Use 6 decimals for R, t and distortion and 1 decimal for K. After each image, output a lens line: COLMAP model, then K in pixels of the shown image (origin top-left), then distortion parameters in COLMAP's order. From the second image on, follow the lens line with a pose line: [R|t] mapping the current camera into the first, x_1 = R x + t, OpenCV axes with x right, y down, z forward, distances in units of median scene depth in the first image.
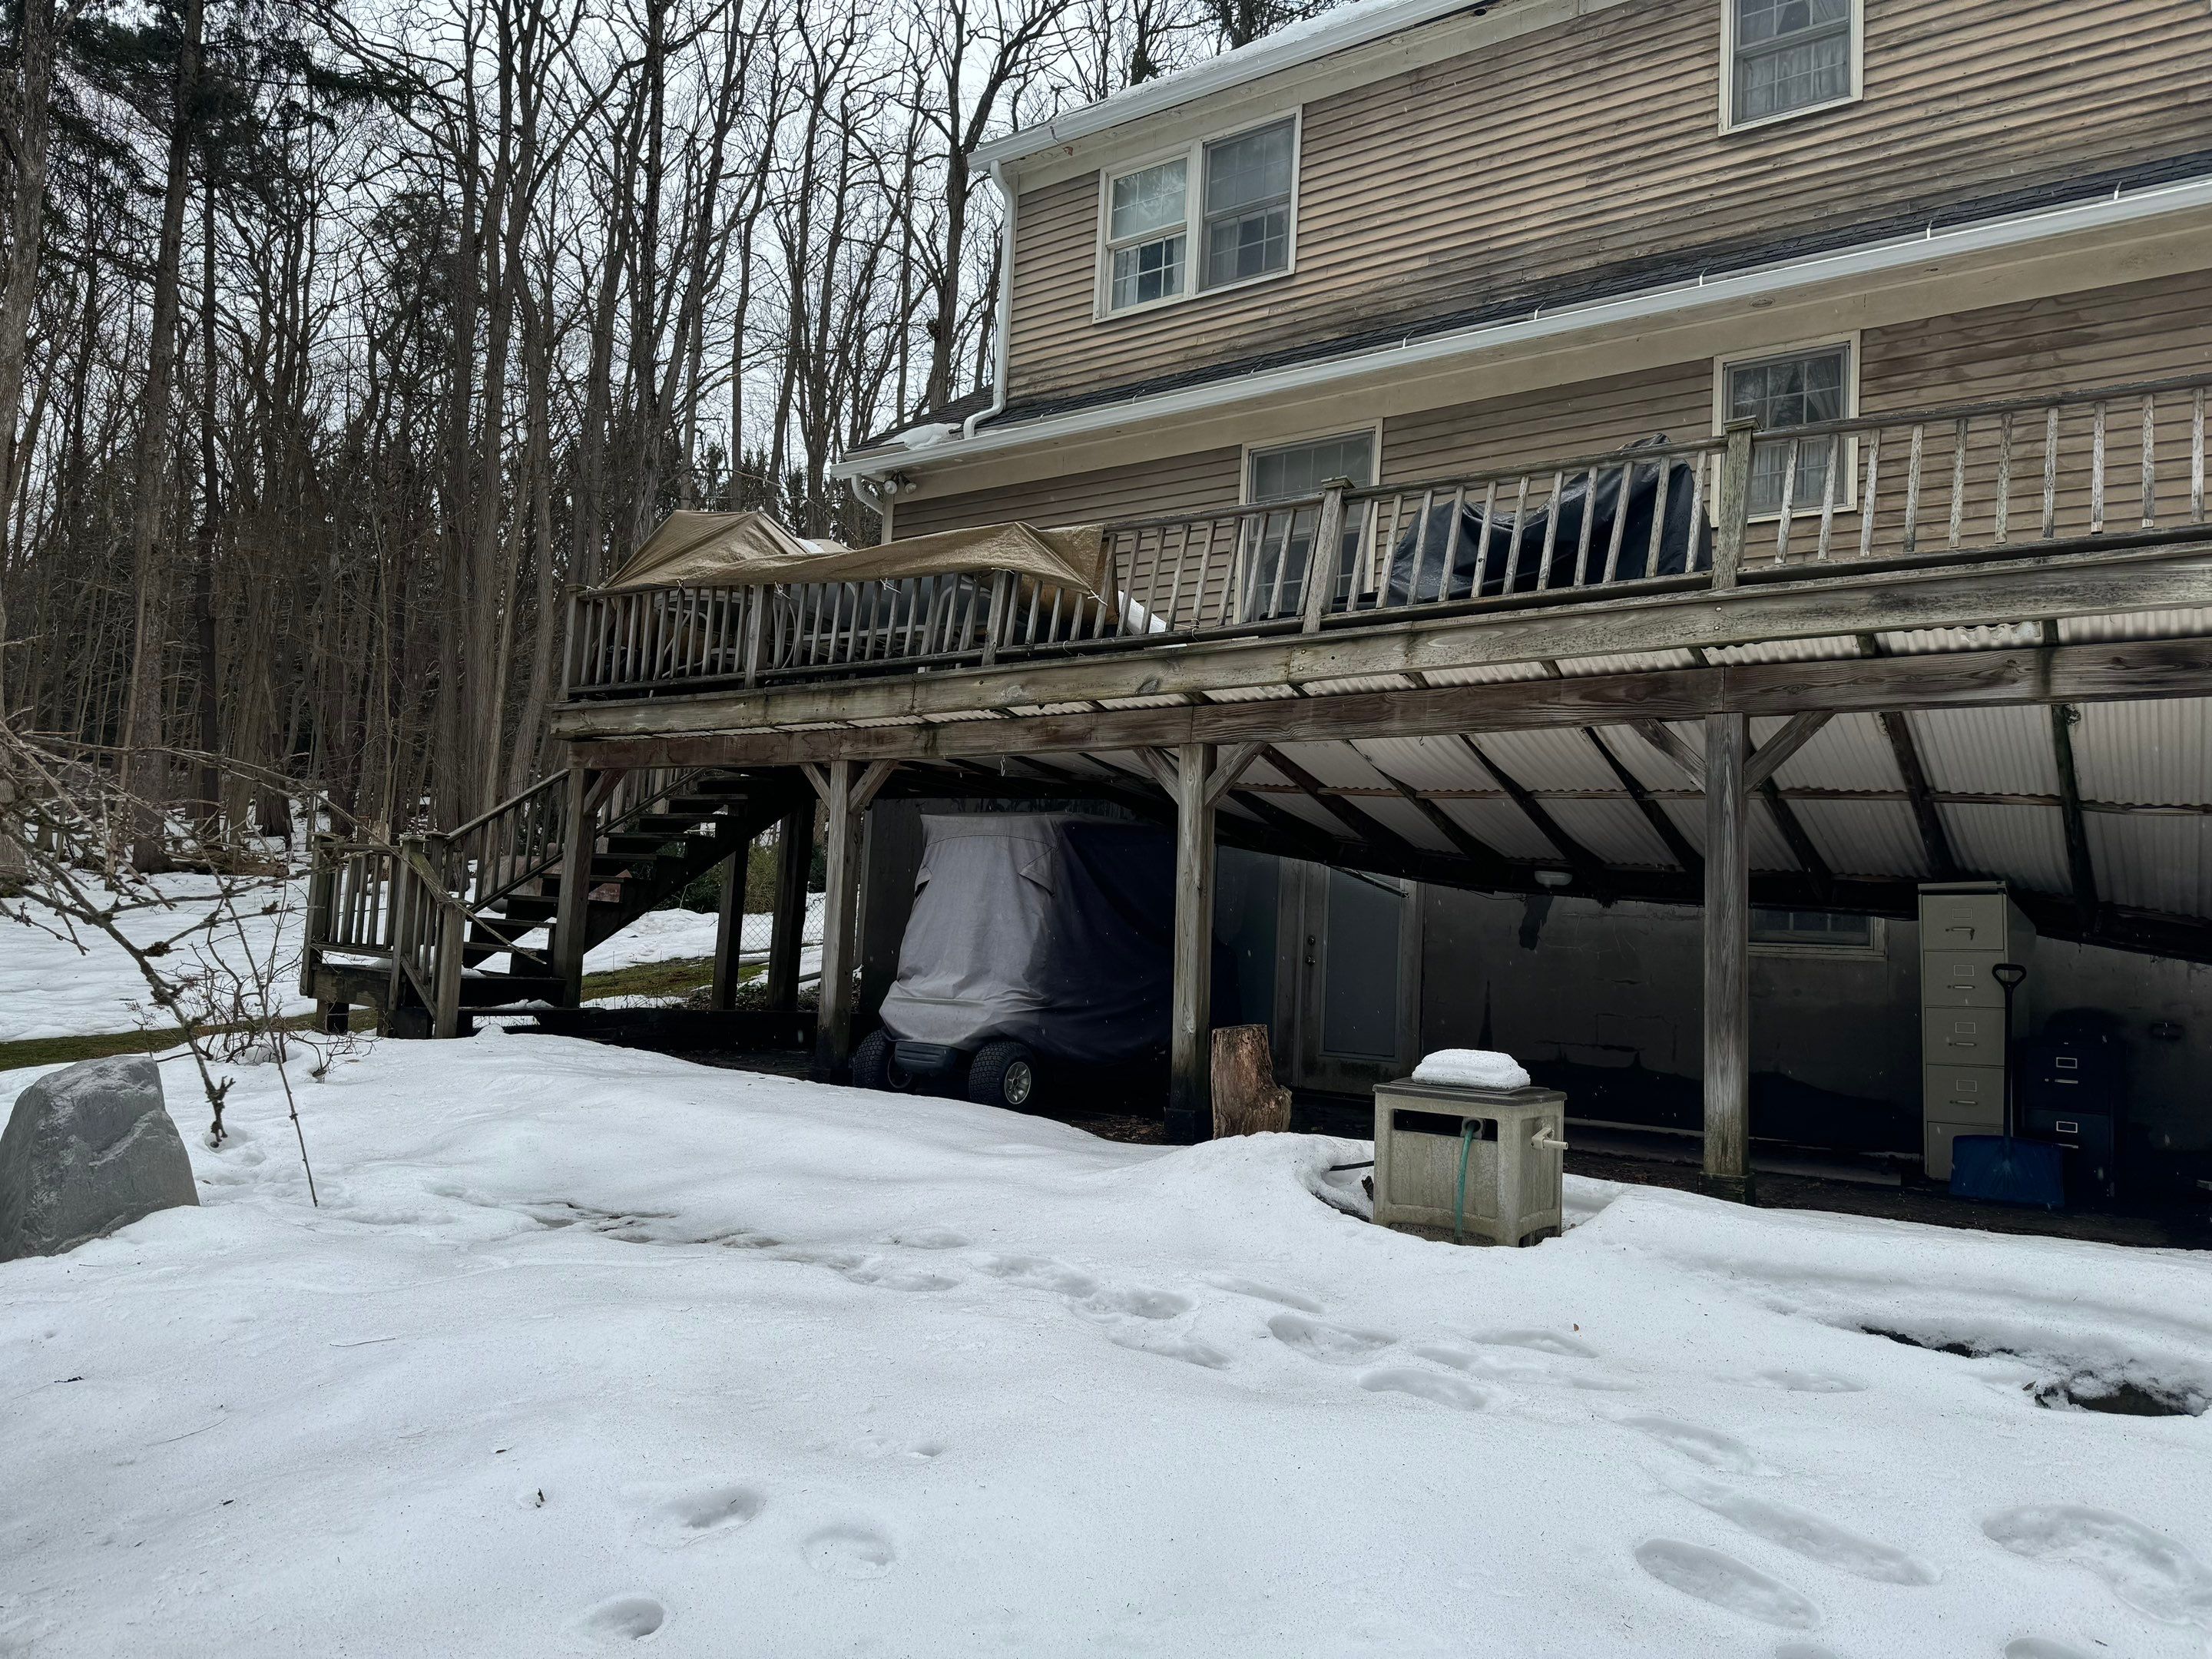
lens RADIAL K [[1743.2, 0, 984.4], [0, 1743.2, 865.9], [0, 0, 1]] dist [0.055490, -0.060702]
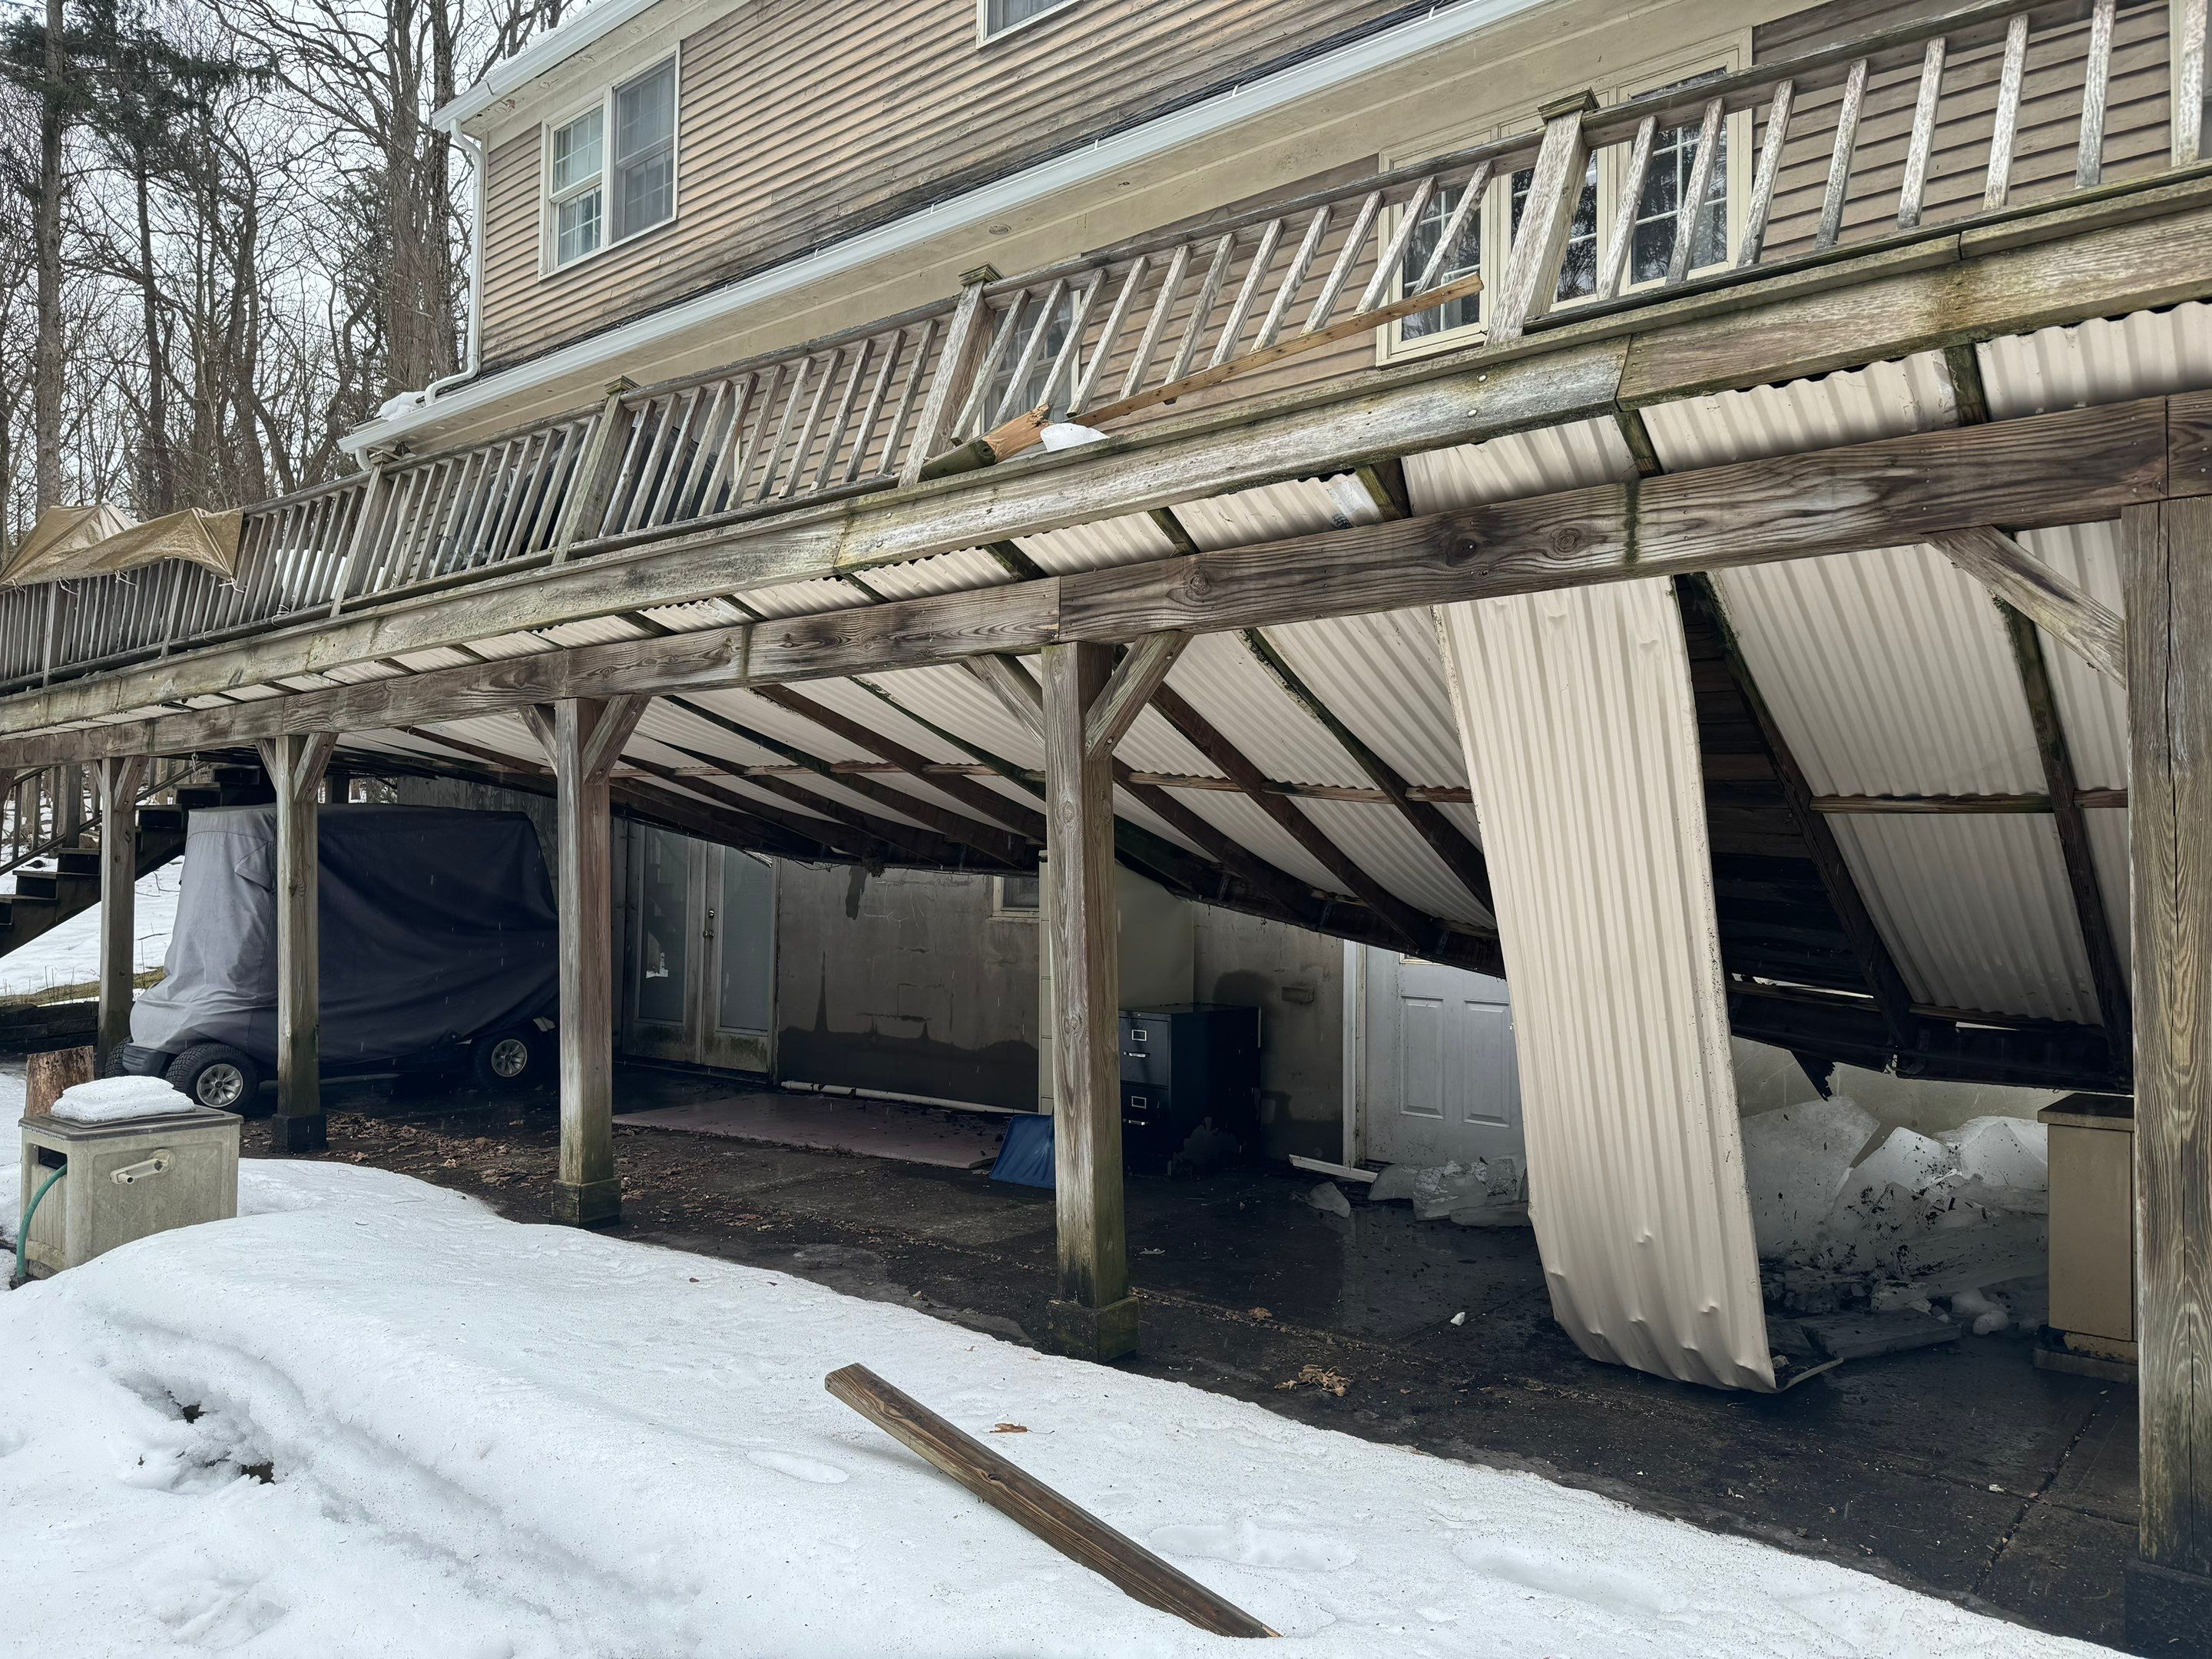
lens RADIAL K [[1712.2, 0, 1102.9], [0, 1712.2, 844.6], [0, 0, 1]] dist [0.048959, -0.035745]
pose [[0.995415, -0.043319, -0.085275, 0.498641], [0.046405, 0.998325, 0.034543, -0.017668], [0.083636, -0.038342, 0.995758, 0.066725]]
